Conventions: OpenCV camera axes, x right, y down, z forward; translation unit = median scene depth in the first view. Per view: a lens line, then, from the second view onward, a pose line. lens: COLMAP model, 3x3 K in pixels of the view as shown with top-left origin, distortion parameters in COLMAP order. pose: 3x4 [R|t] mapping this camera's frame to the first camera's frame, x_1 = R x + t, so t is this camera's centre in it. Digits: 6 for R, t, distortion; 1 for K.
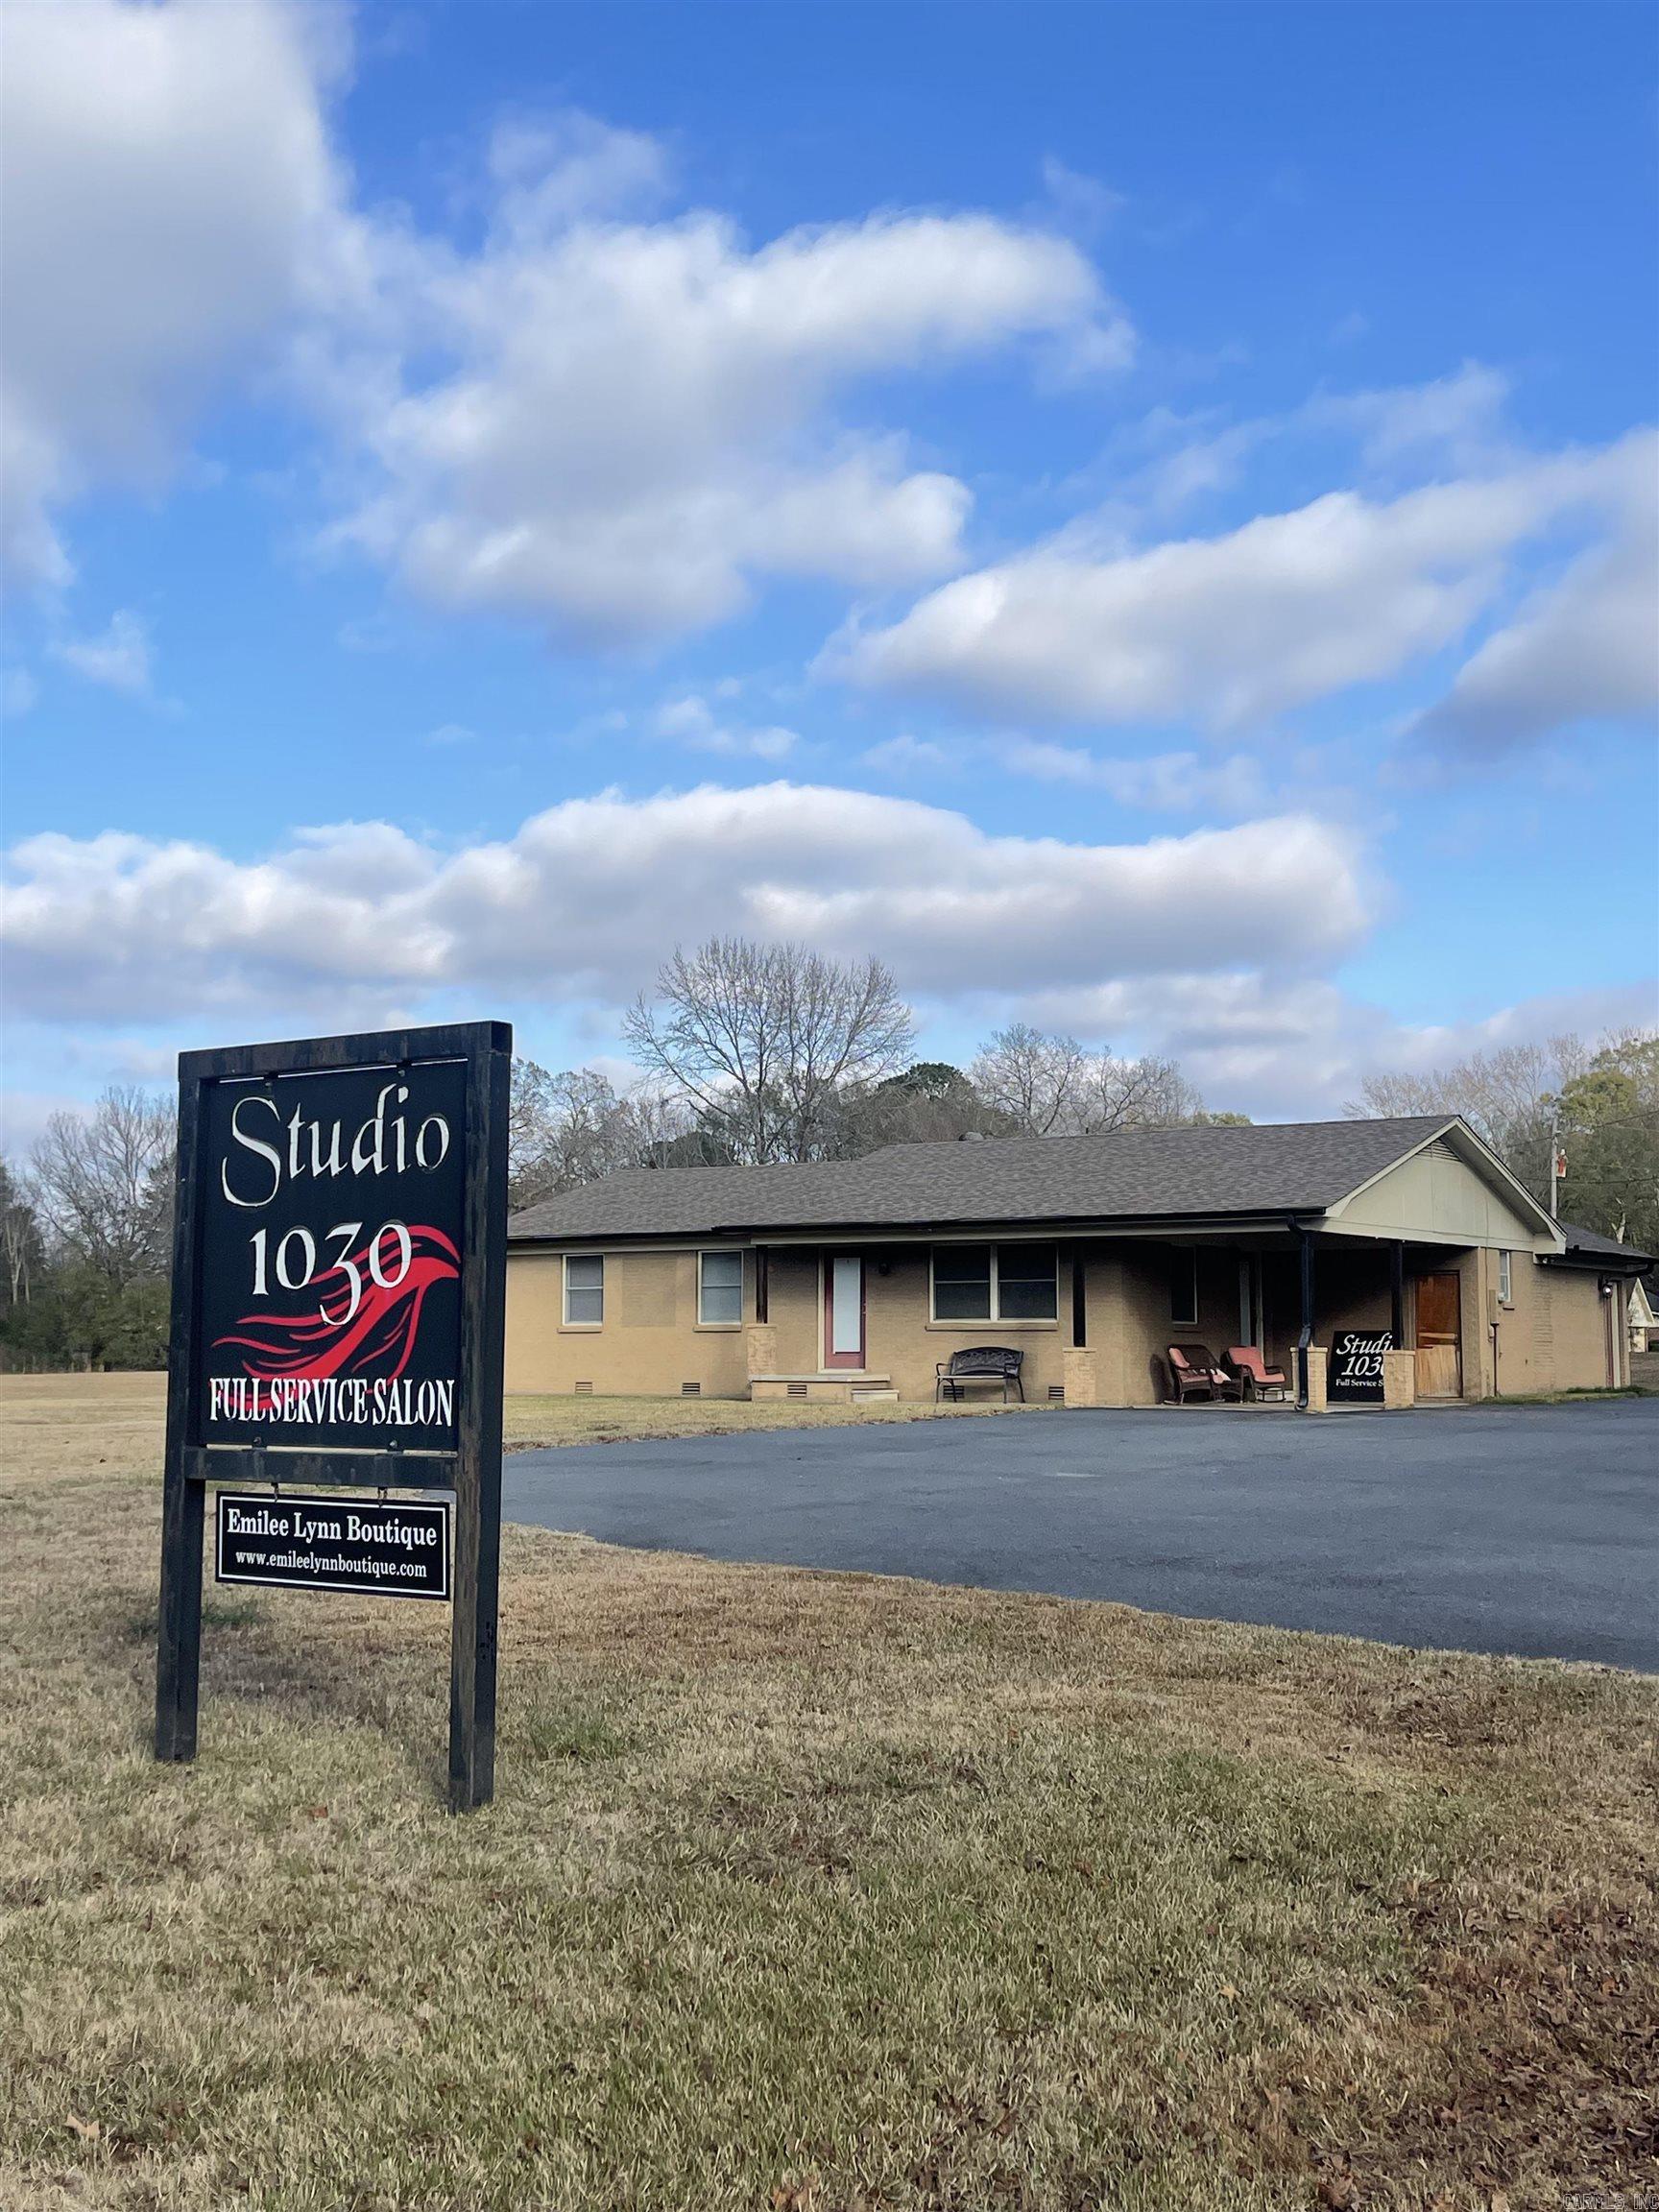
lens RADIAL K [[2460.9, 0, 829.5], [0, 2460.9, 1106.0], [0, 0, 1]] dist [0.128617, -0.025049]
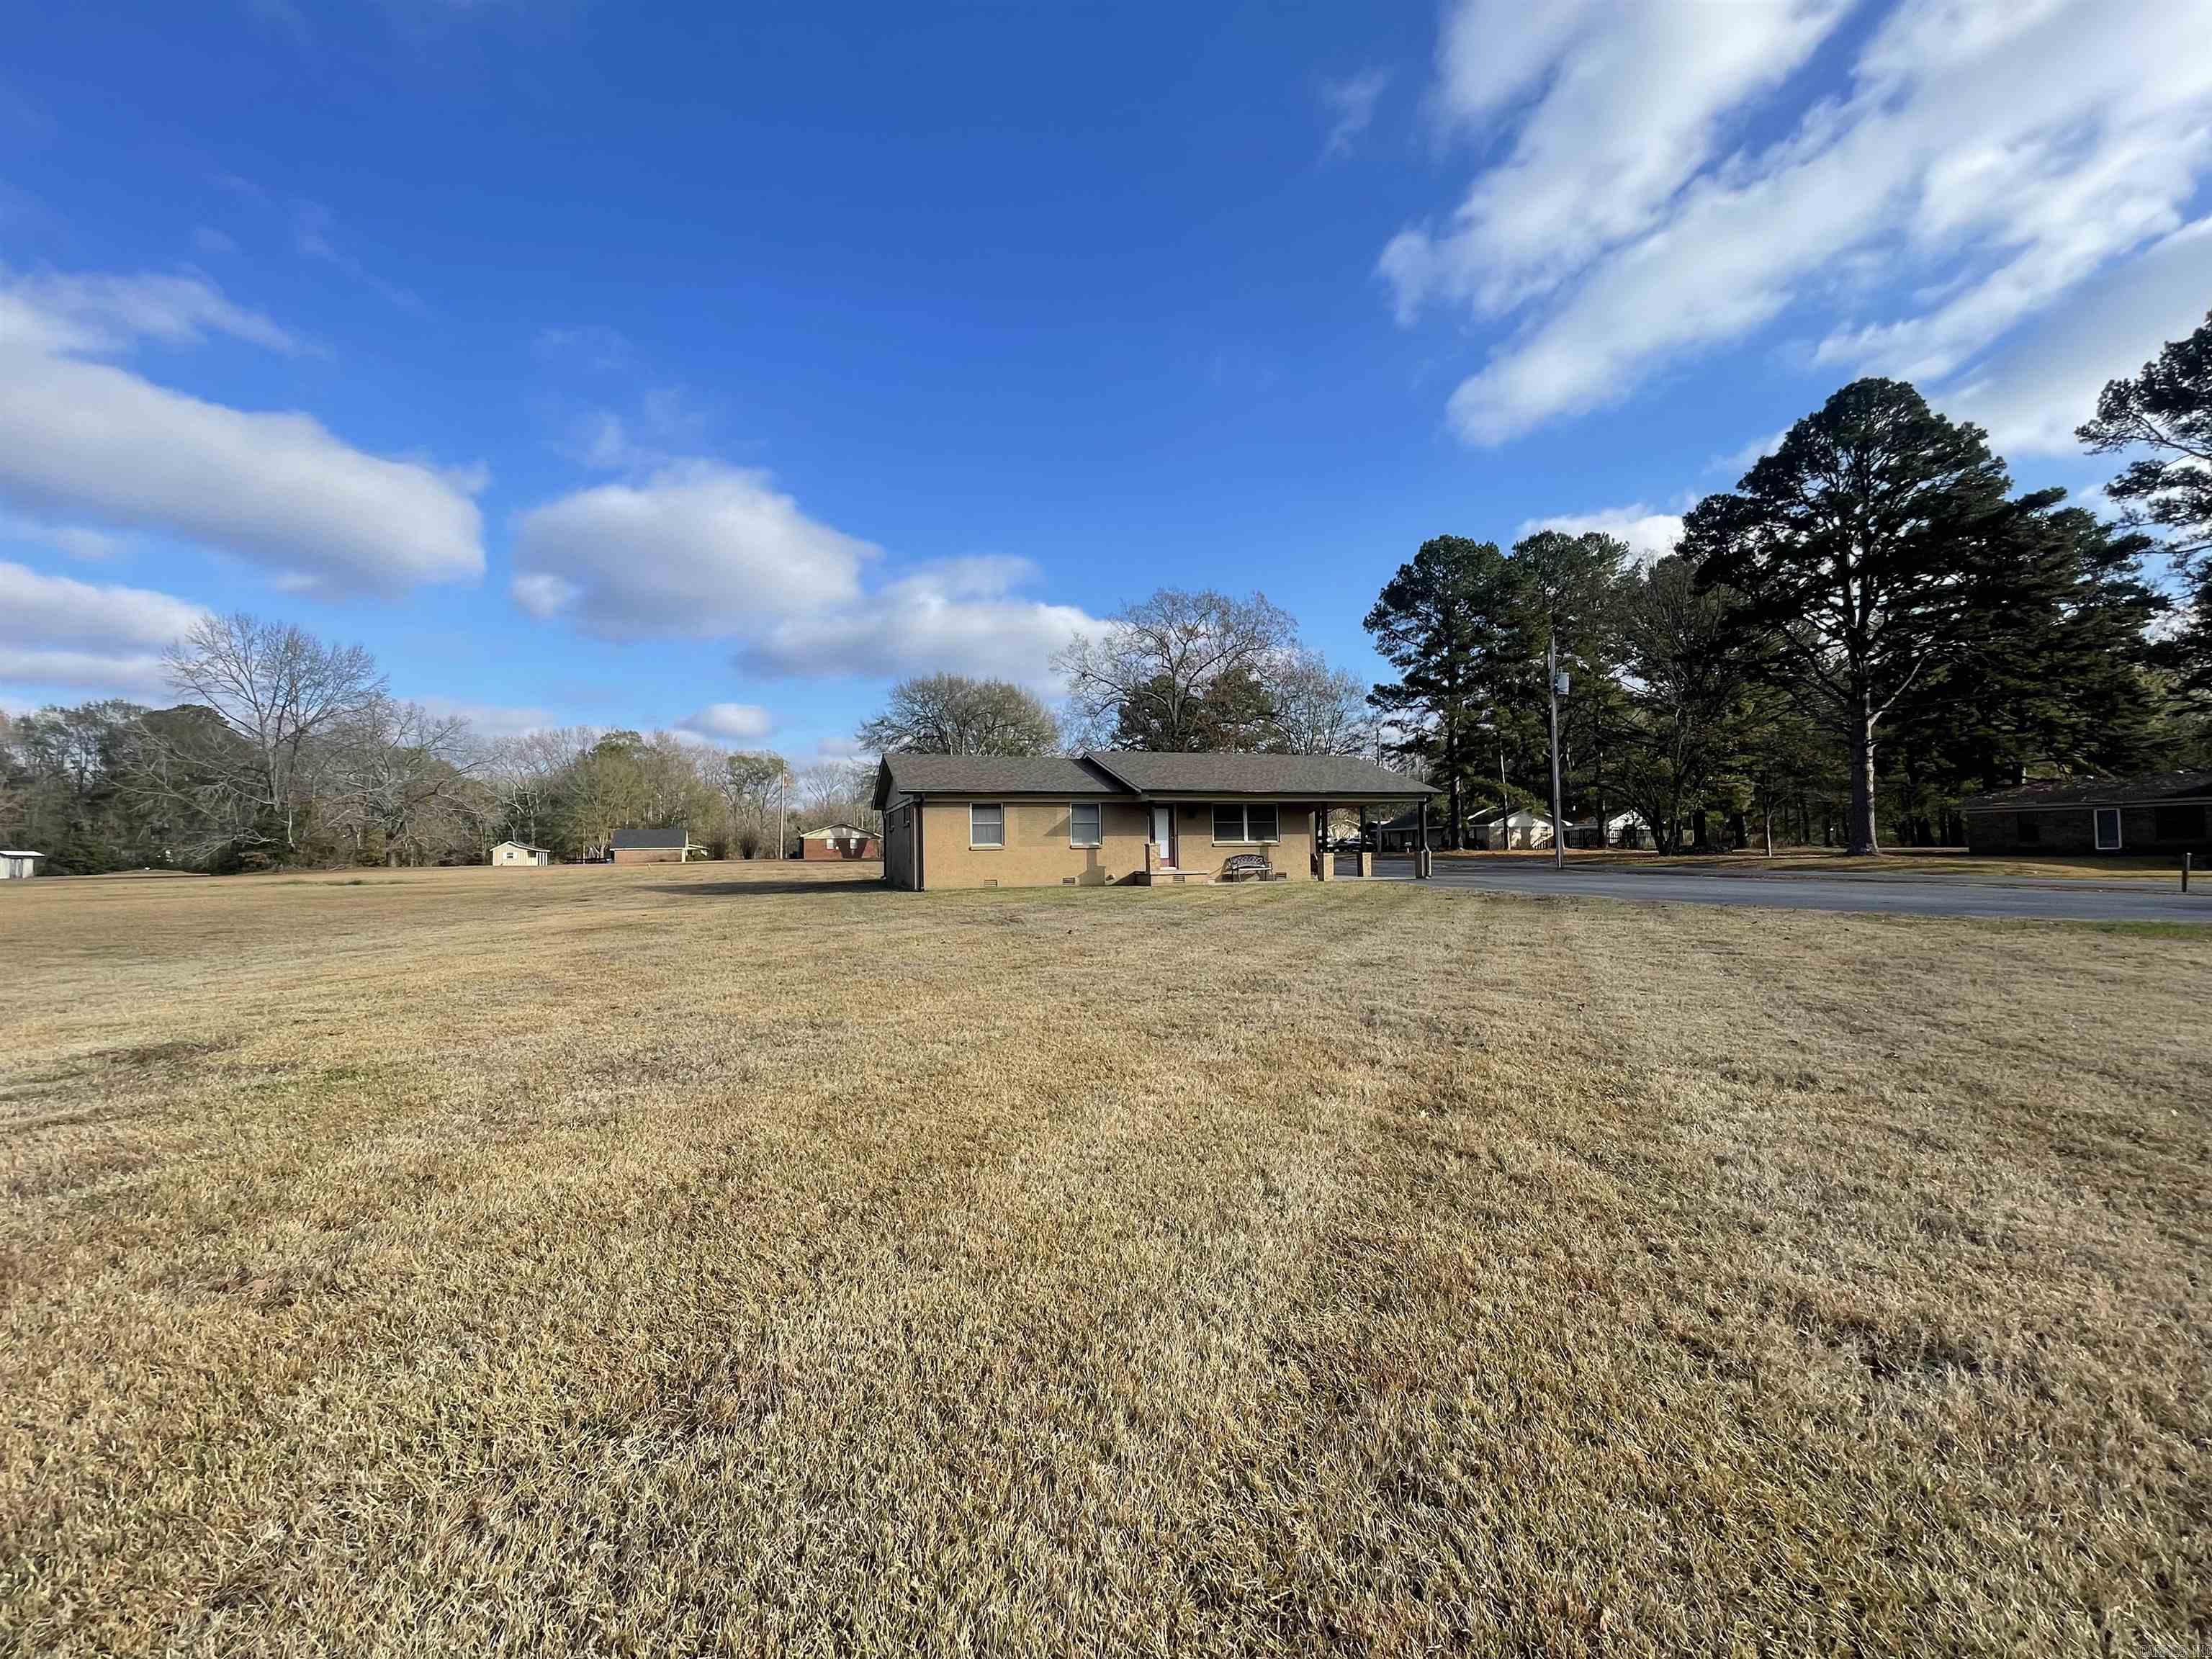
lens RADIAL K [[916.2, 0, 1098.4], [0, 916.2, 831.6], [0, 0, 1]] dist [0.000707, -0.000539]
pose [[0.603255, 0.006788, 0.797520, -0.582533], [-0.060643, 0.997459, 0.037381, 0.055786], [-0.795240, -0.070914, 0.602134, 0.616110]]
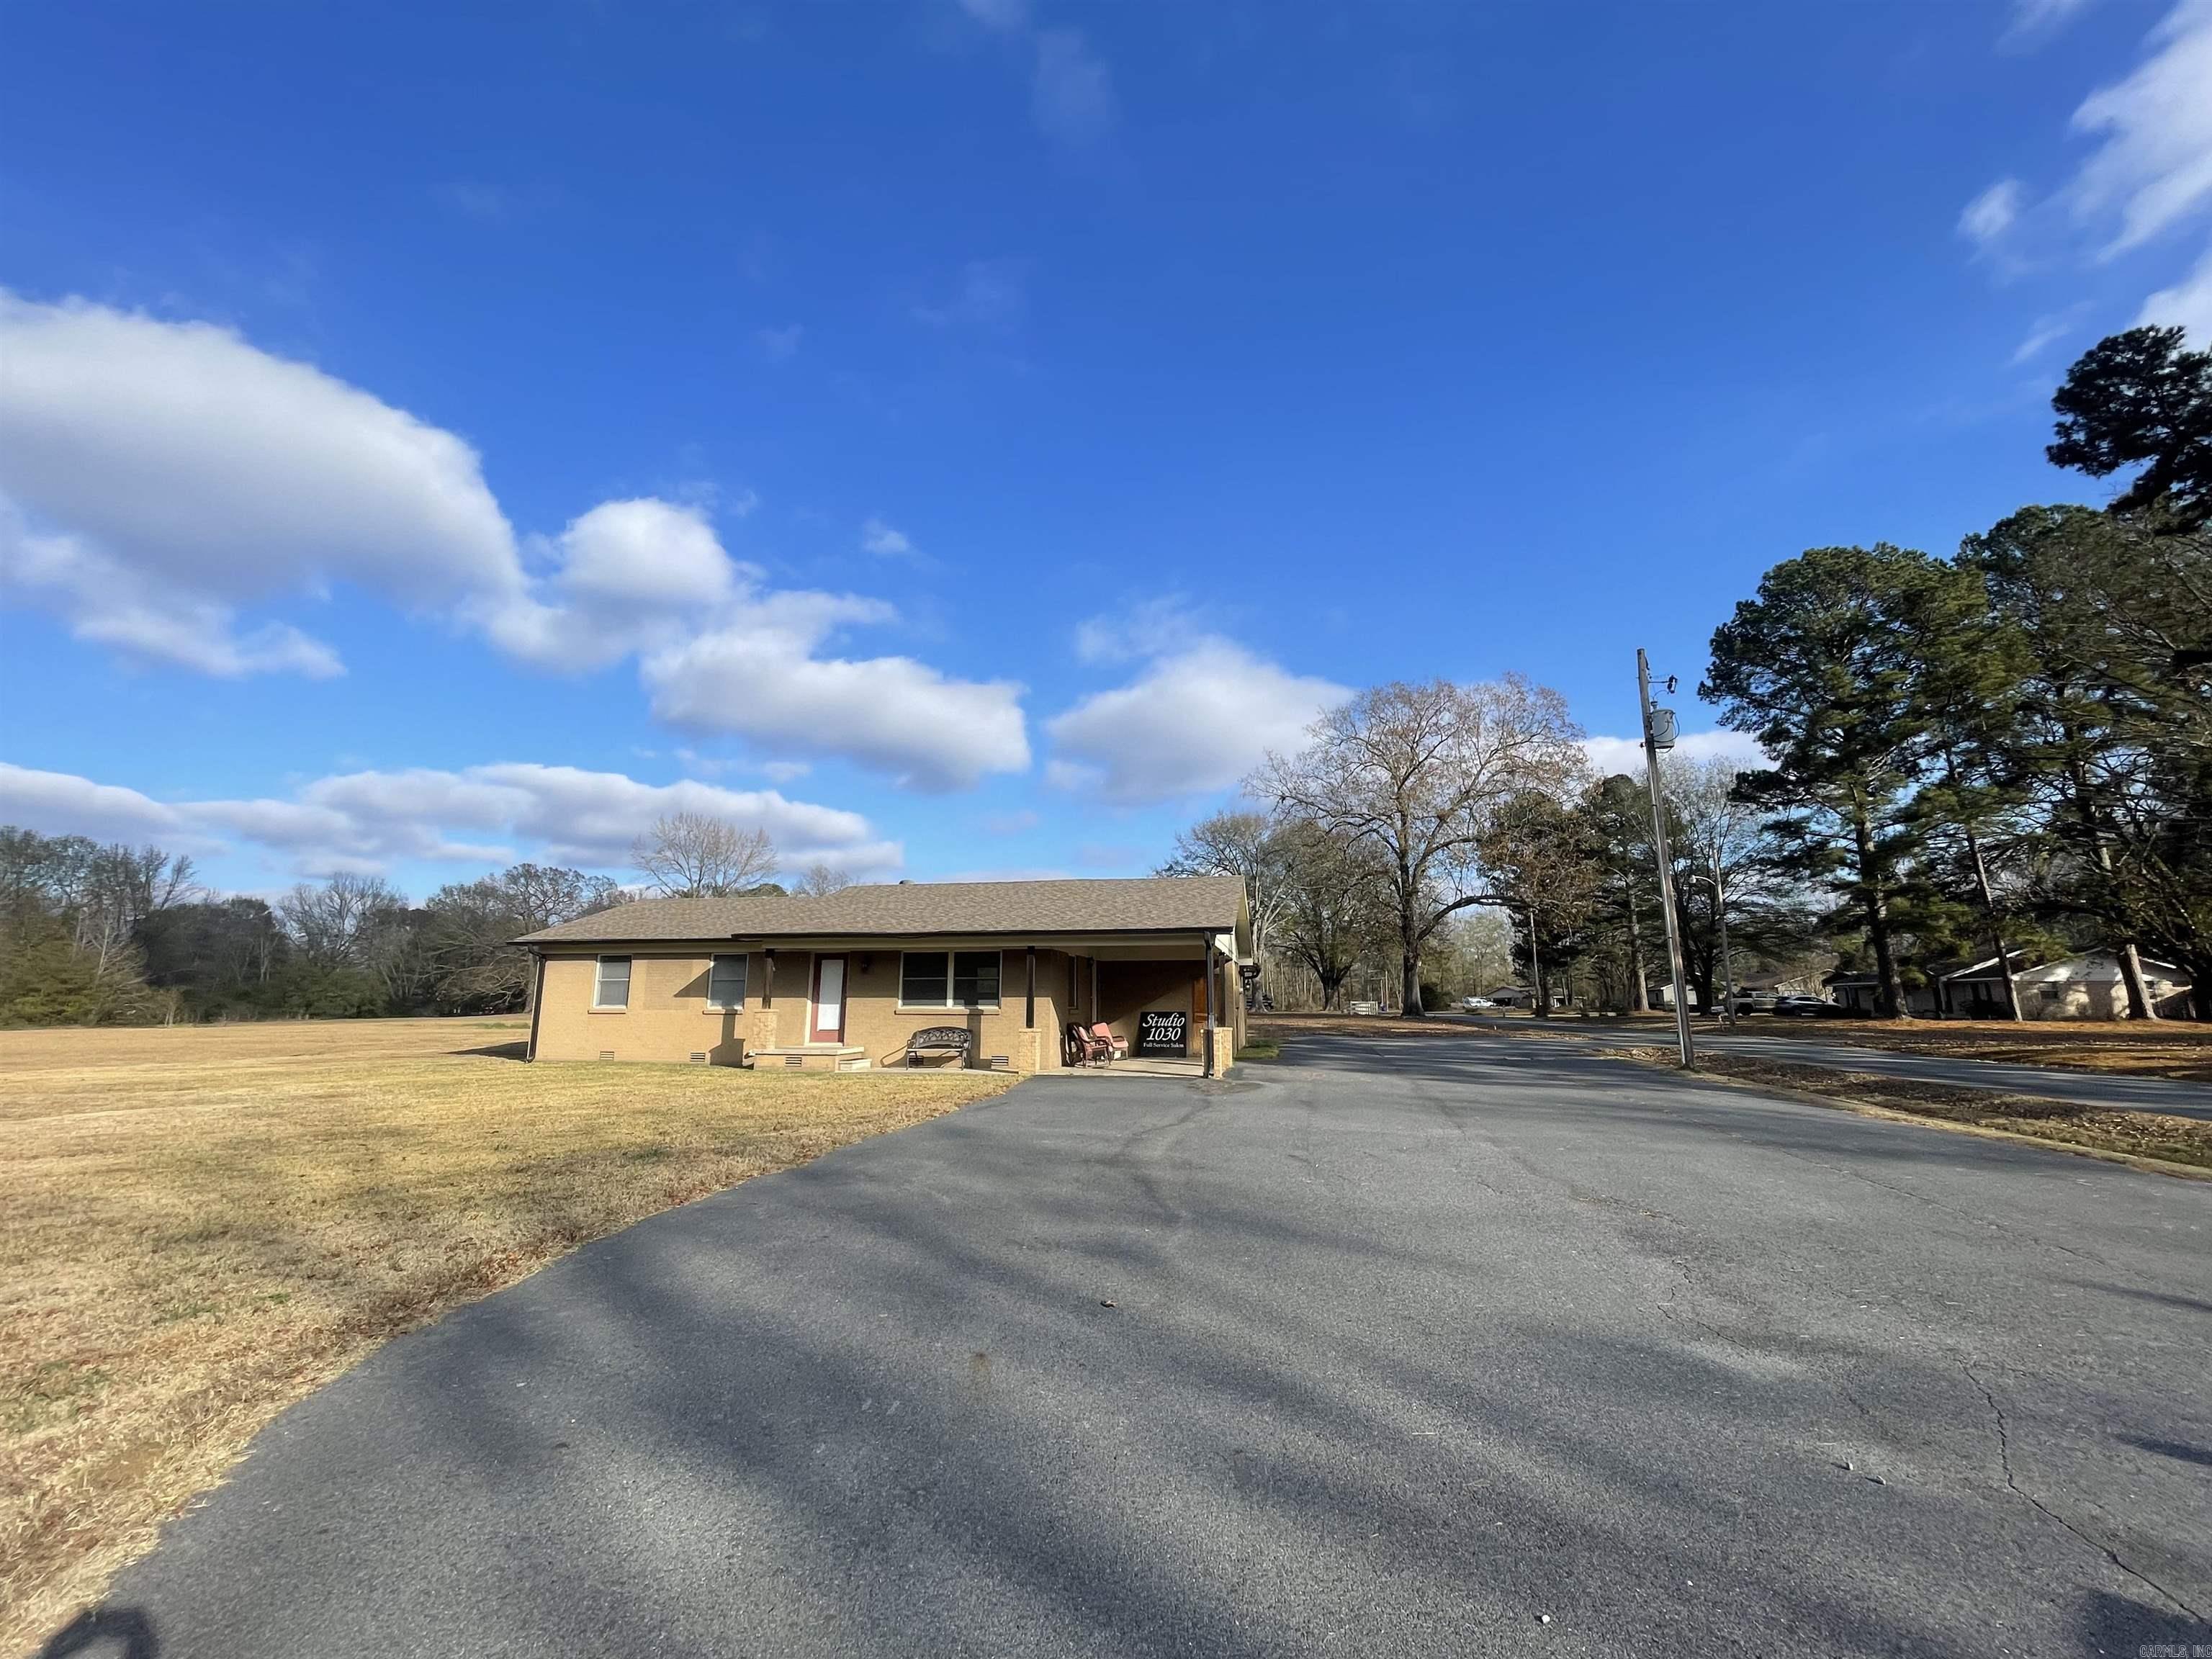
lens RADIAL K [[916.2, 0, 1098.4], [0, 916.2, 831.6], [0, 0, 1]] dist [0.000707, -0.000539]
pose [[0.920414, 0.073603, 0.383954, -0.058186], [-0.039637, 0.994626, -0.095650, 0.033362], [-0.388931, 0.072819, 0.918385, 0.468212]]
